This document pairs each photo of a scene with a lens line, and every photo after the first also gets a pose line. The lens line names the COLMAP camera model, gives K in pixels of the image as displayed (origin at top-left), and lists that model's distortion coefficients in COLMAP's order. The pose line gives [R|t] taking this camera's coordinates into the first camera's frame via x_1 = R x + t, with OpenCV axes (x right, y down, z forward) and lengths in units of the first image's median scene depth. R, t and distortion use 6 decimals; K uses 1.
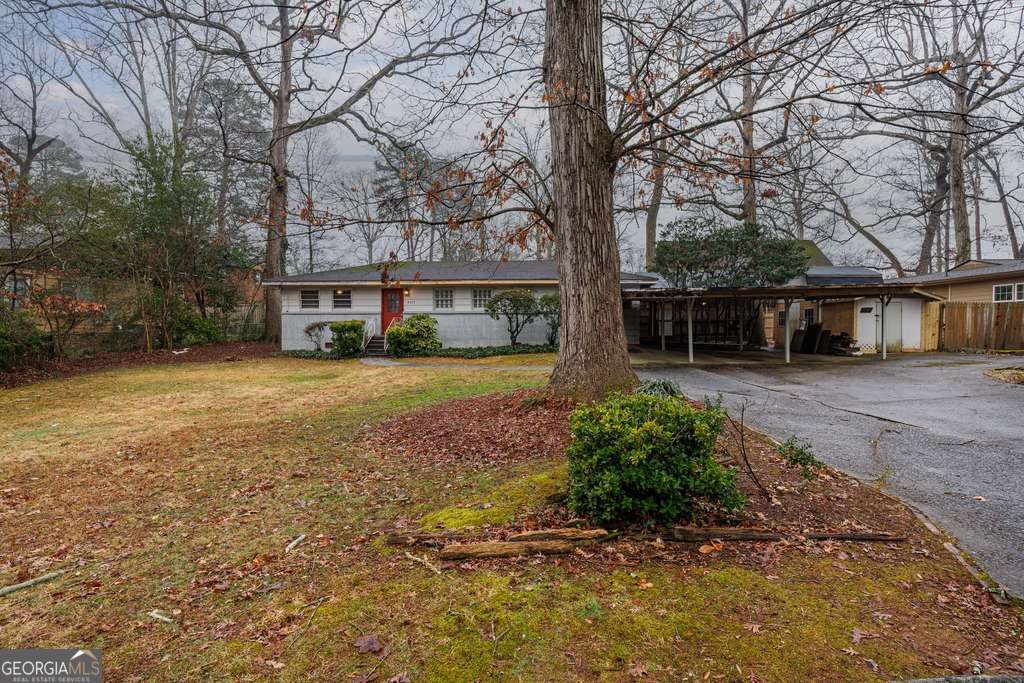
lens RADIAL K [[486.5, 0, 512.0], [0, 486.5, 341.5], [0, 0, 1]] dist [-0.000097, -0.000275]
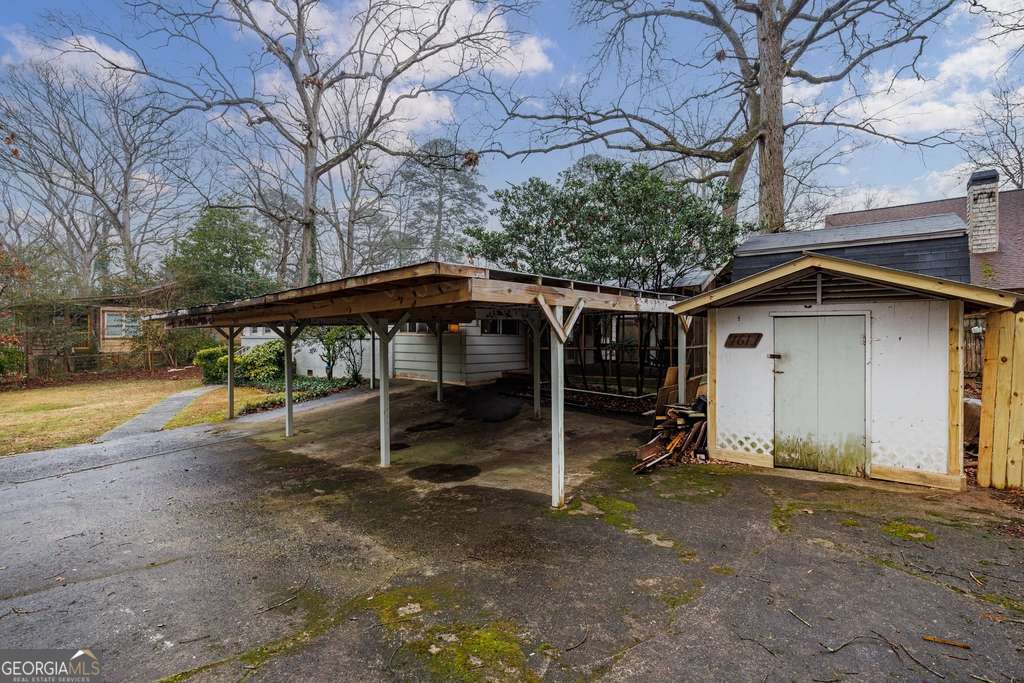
lens RADIAL K [[449.5, 0, 512.0], [0, 449.5, 341.5], [0, 0, 1]] dist [-0.001134, -0.000153]
pose [[0.813787, 0.005177, -0.581140, 0.657960], [-0.012499, 0.999885, -0.008595, -0.049514], [0.581028, 0.014258, 0.813758, 0.535555]]
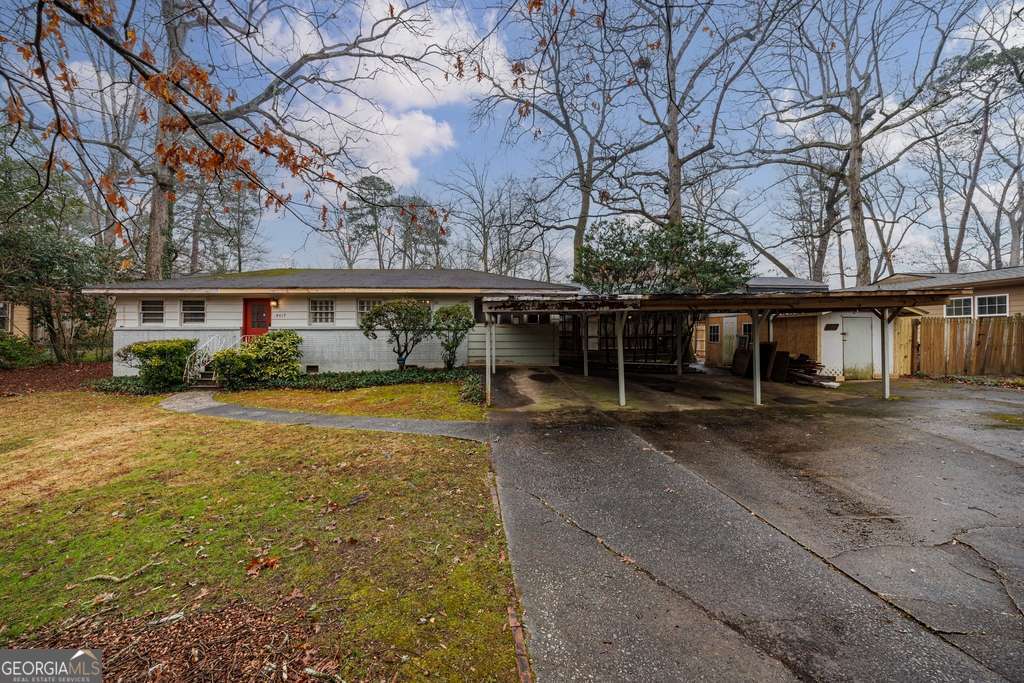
lens RADIAL K [[373.1, 0, 508.6], [0, 373.1, 337.9], [0, 0, 1]] dist [-0.008390, 0.000029]
pose [[0.997086, -0.002399, 0.076253, 0.124644], [0.003699, 0.999850, -0.016903, -0.032164], [-0.076201, 0.017135, 0.996945, 0.360704]]
